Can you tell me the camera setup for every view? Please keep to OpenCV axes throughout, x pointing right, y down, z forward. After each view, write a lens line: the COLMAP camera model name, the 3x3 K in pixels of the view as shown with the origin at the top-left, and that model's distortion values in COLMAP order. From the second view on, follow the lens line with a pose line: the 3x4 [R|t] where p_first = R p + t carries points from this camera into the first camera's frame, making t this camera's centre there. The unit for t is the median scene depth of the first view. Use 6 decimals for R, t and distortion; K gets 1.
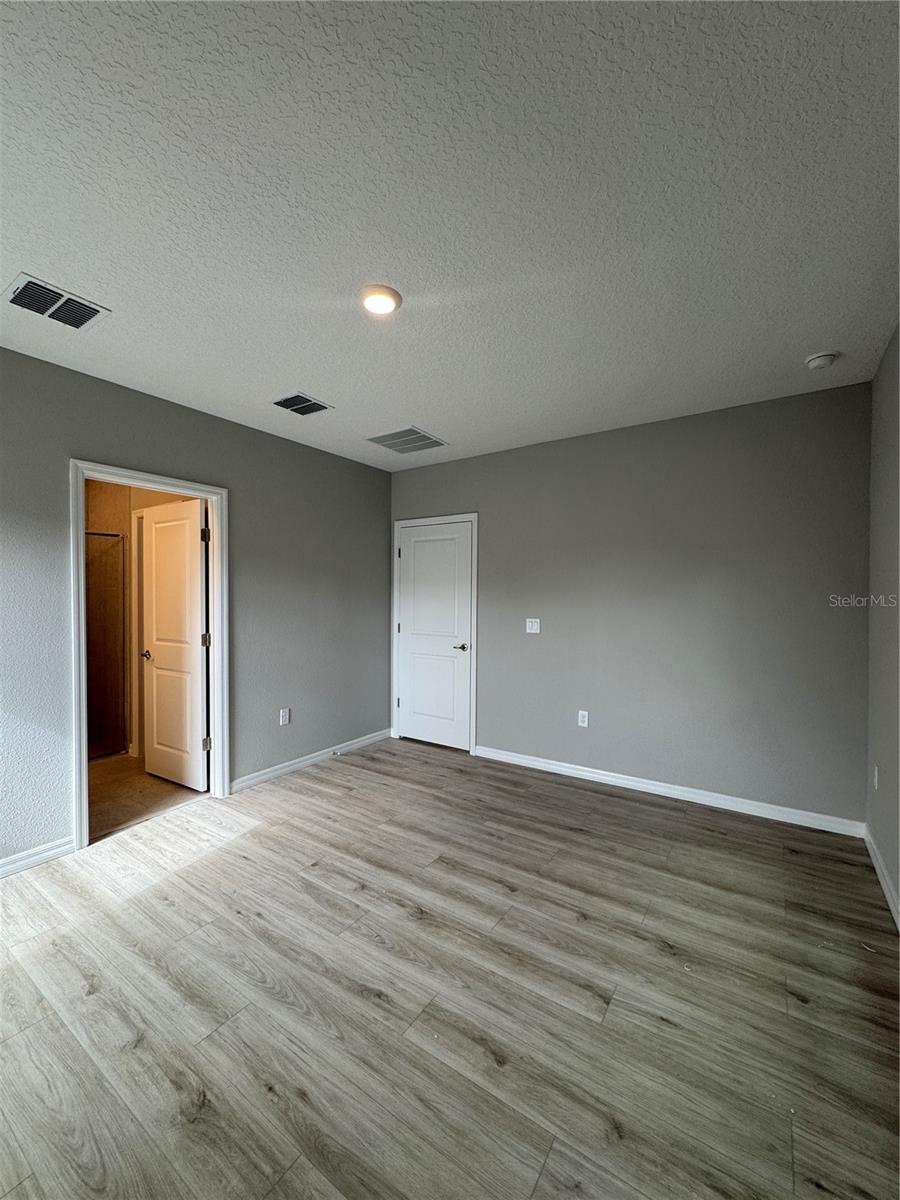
lens RADIAL K [[479.3, 0, 449.2], [0, 479.3, 605.0], [0, 0, 1]] dist [-0.006221, 0.001189]
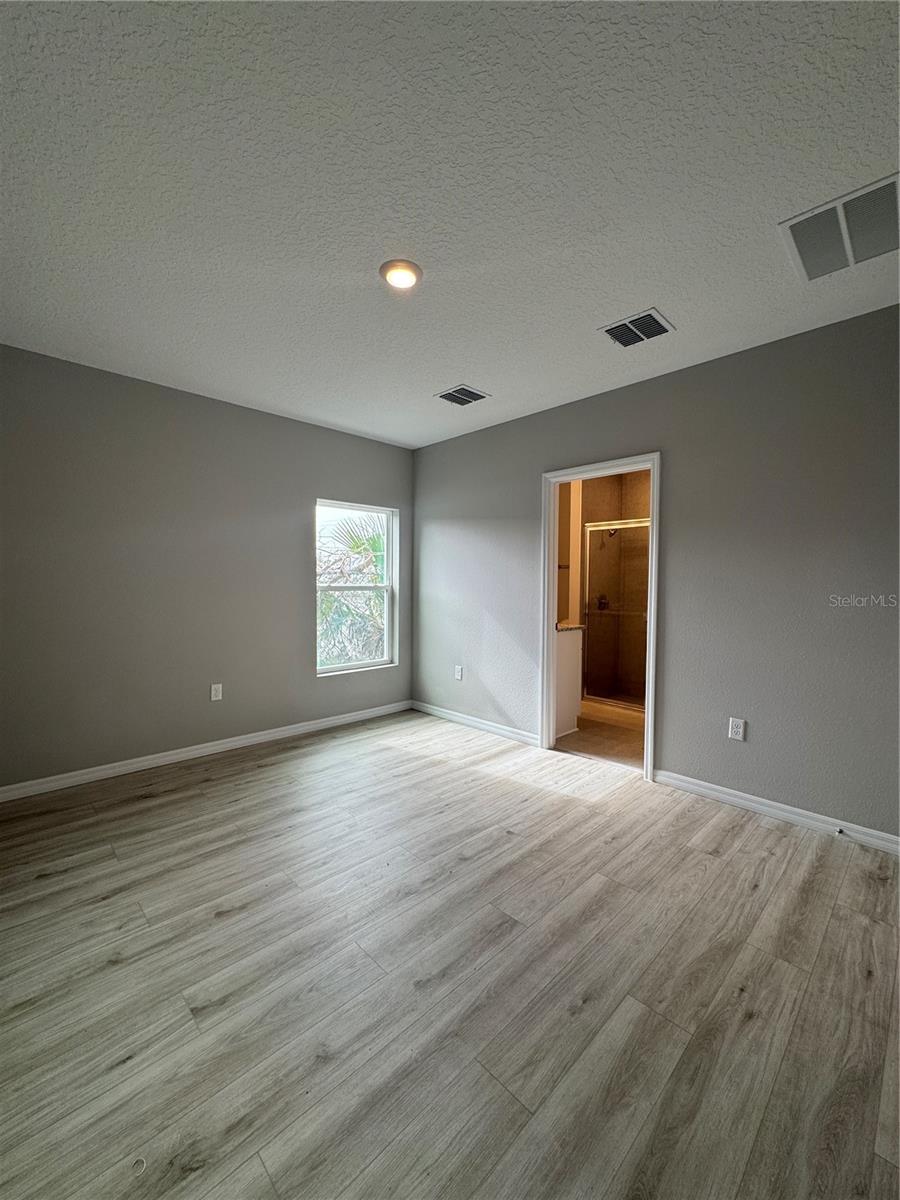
lens RADIAL K [[479.3, 0, 451.5], [0, 479.3, 604.0], [0, 0, 1]] dist [-0.006221, 0.001189]
pose [[-0.200037, 0.042071, -0.978885, 0.742349], [-0.025243, 0.998525, 0.048073, 0.022944], [0.979463, 0.034327, -0.198680, 1.127358]]
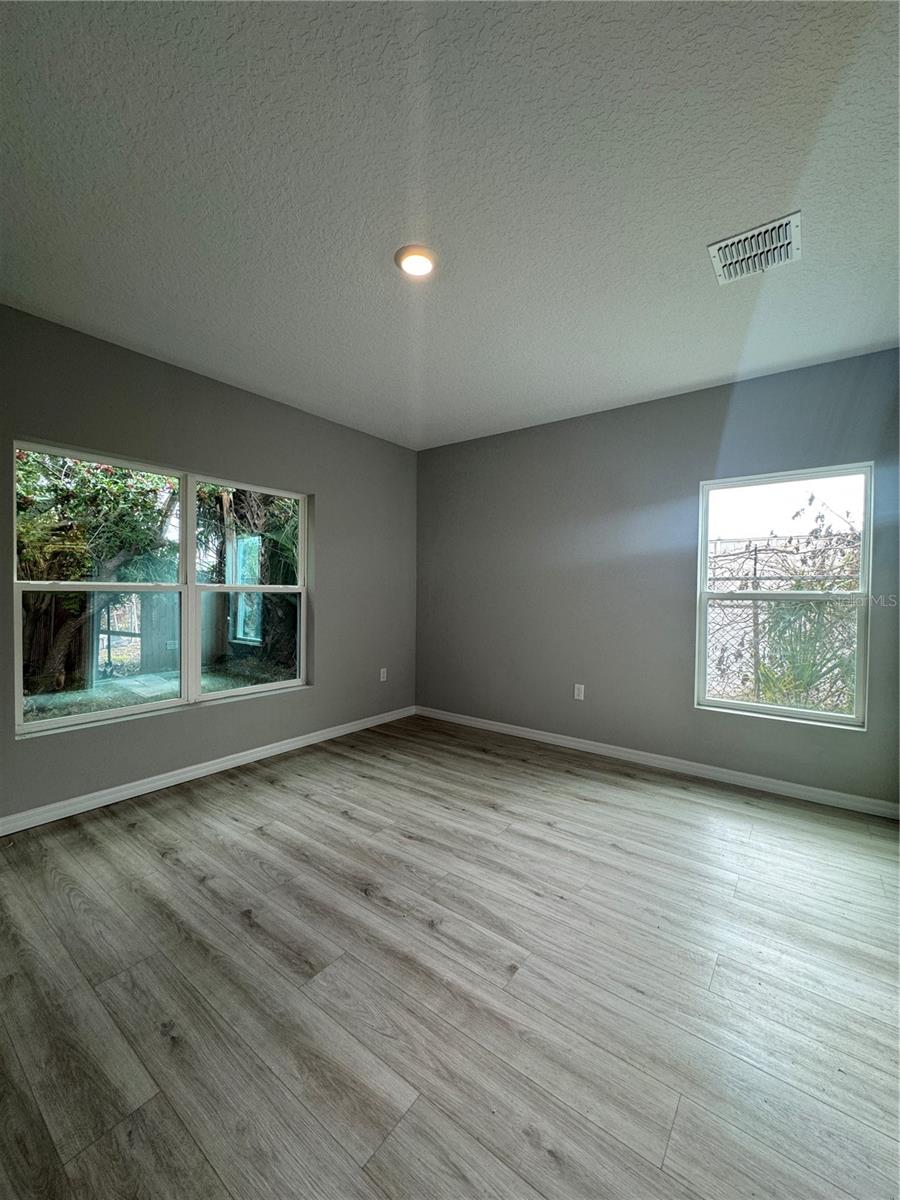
lens RADIAL K [[479.3, 0, 451.6], [0, 479.3, 596.0], [0, 0, 1]] dist [-0.006221, 0.001189]
pose [[-0.998556, -0.013638, 0.051953, -0.240176], [-0.012116, 0.999492, 0.029493, 0.031315], [-0.052329, 0.028821, -0.998214, 1.722054]]
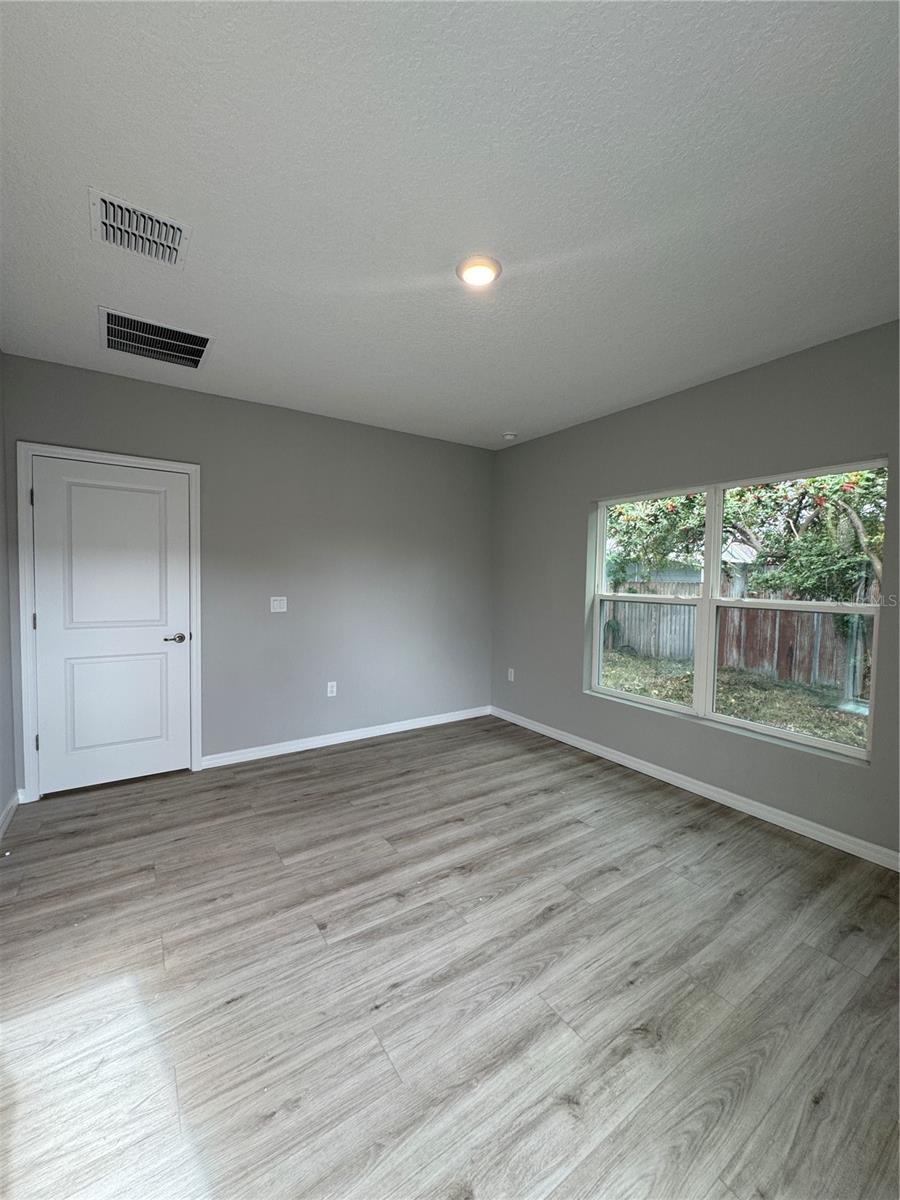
lens RADIAL K [[479.3, 0, 449.2], [0, 479.3, 607.9], [0, 0, 1]] dist [-0.006221, 0.001189]
pose [[0.375498, -0.057065, 0.925065, -0.931744], [0.004172, 0.998197, 0.059883, -0.007137], [-0.926814, -0.018627, 0.375059, 0.570404]]
